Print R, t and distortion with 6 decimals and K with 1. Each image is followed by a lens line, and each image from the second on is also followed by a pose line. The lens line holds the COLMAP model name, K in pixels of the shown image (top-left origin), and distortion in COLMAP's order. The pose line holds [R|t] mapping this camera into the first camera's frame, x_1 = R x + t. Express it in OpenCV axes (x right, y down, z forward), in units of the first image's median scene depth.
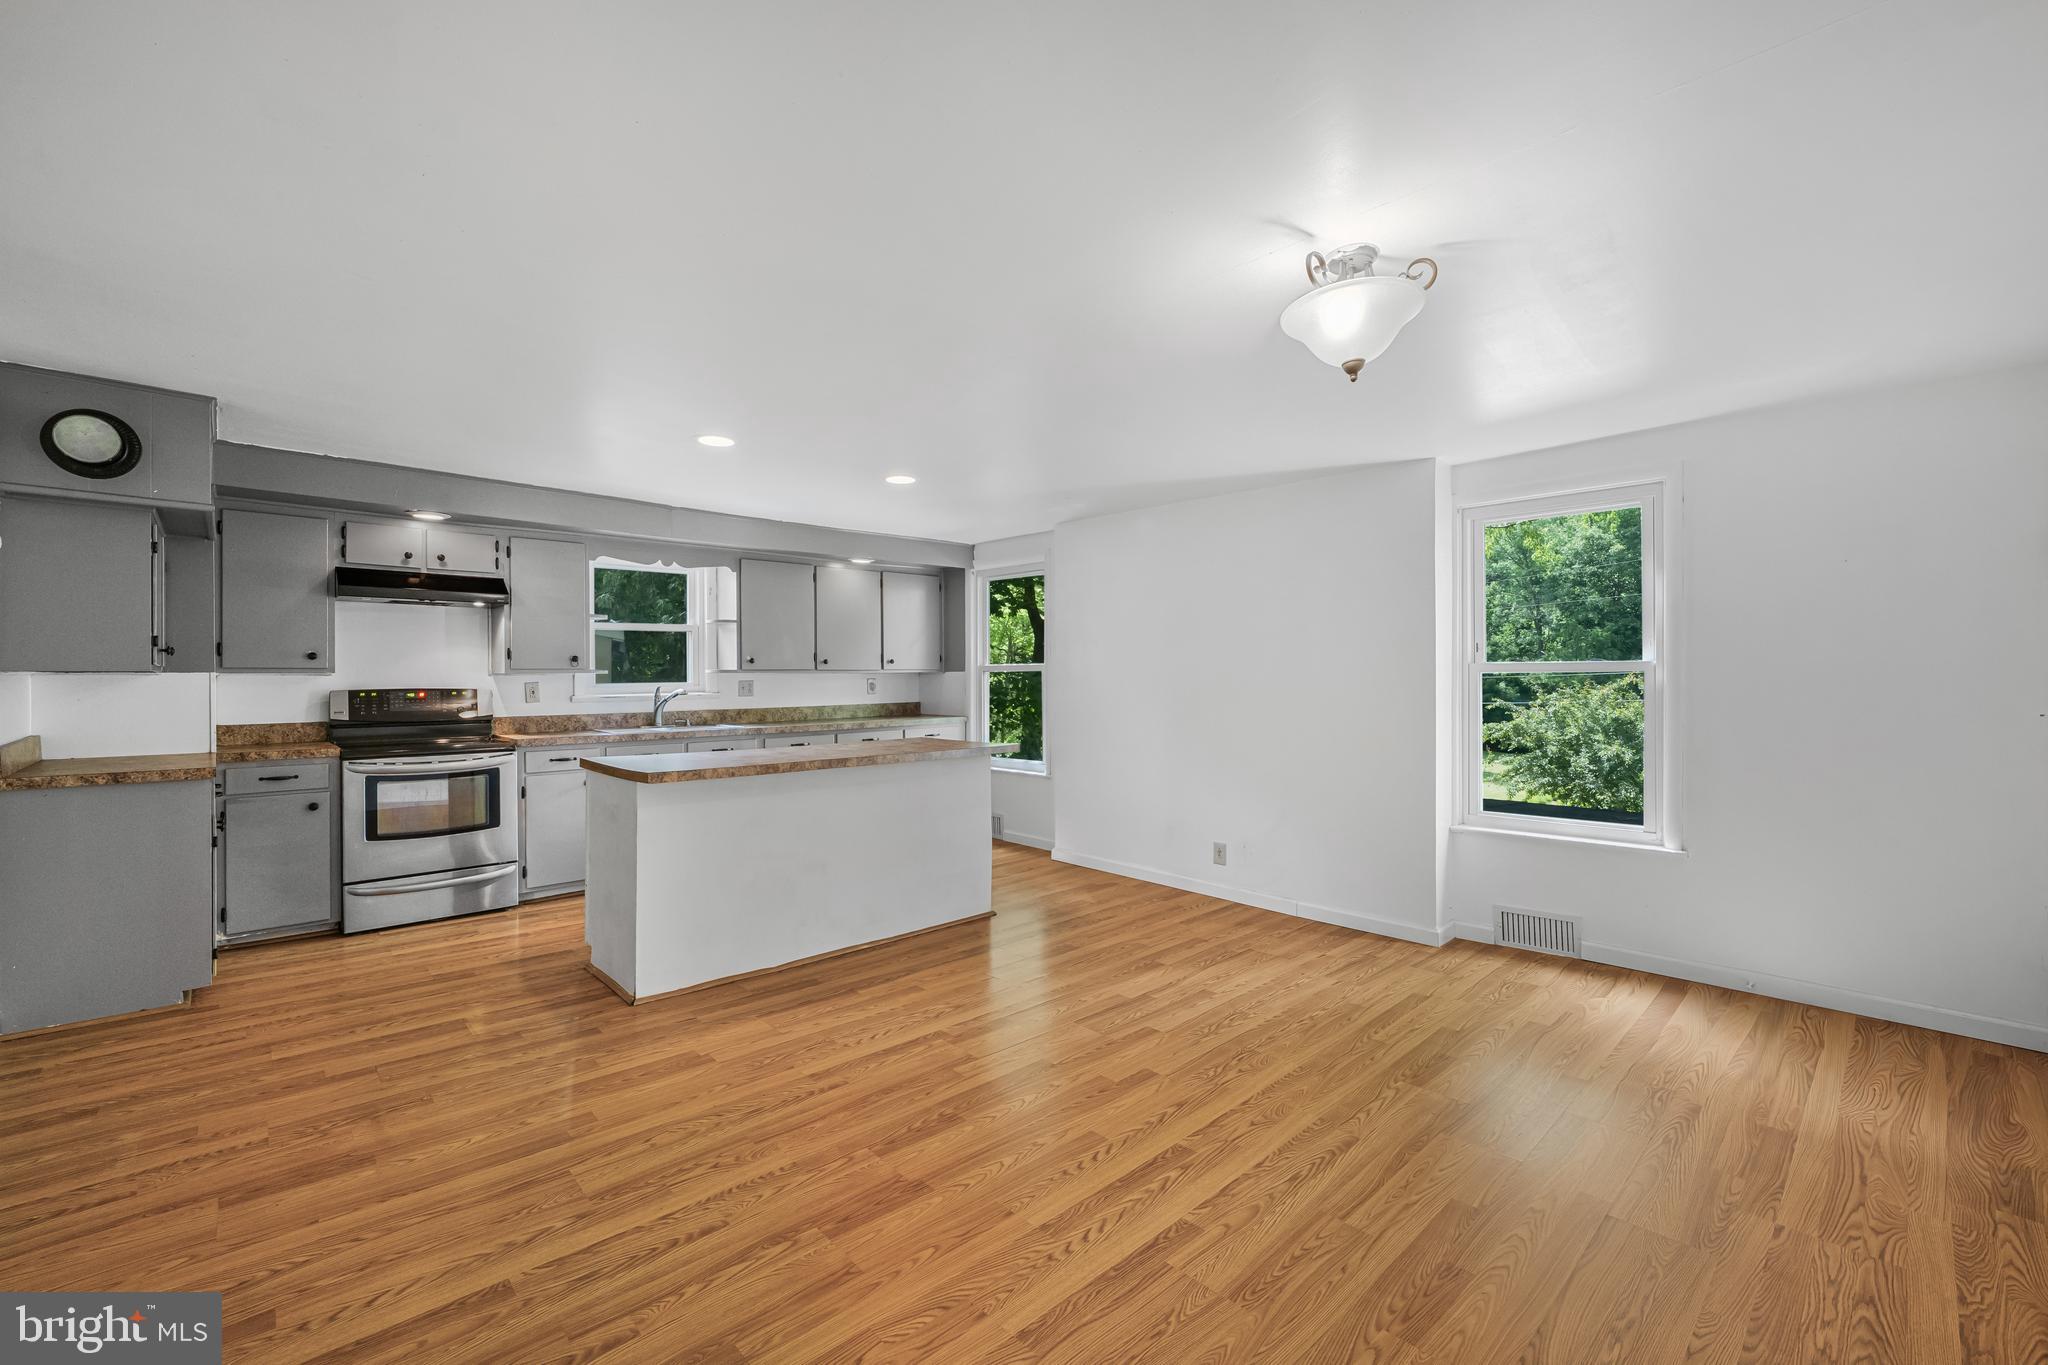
lens RADIAL K [[837.4, 0, 1024.0], [0, 837.4, 682.5], [0, 0, 1]] dist [-0.005593, 0.000265]
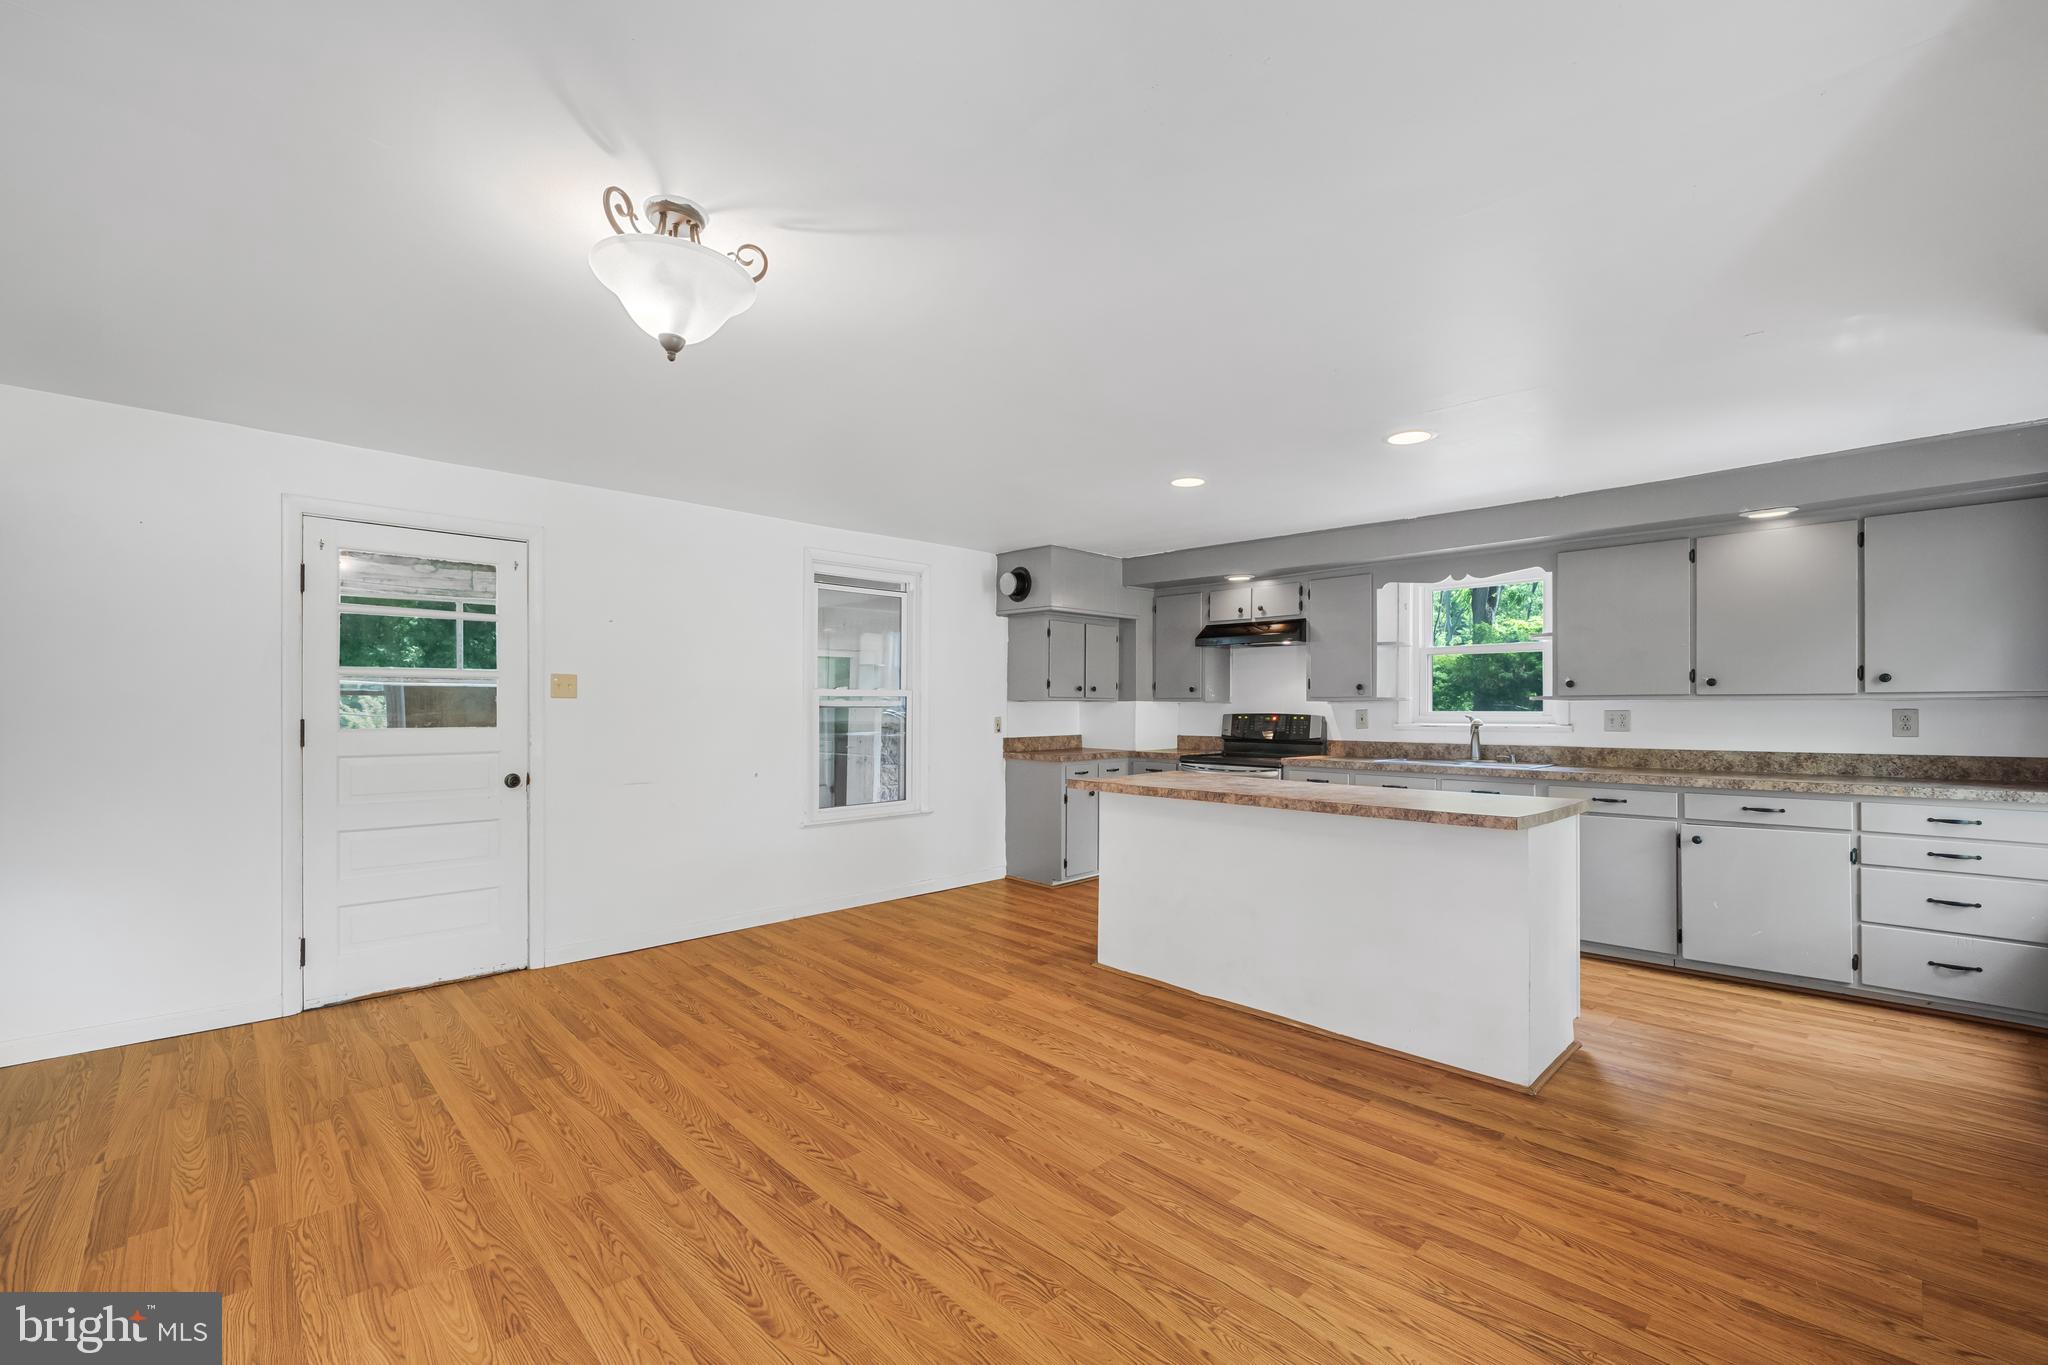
lens RADIAL K [[862.9, 0, 996.1], [0, 862.9, 705.9], [0, 0, 1]] dist [-0.003145, -0.000552]
pose [[0.002615, 0.001884, -0.999995, 0.824386], [-0.010200, 0.999946, 0.001857, -0.003319], [0.999945, 0.010195, 0.002634, 0.851498]]
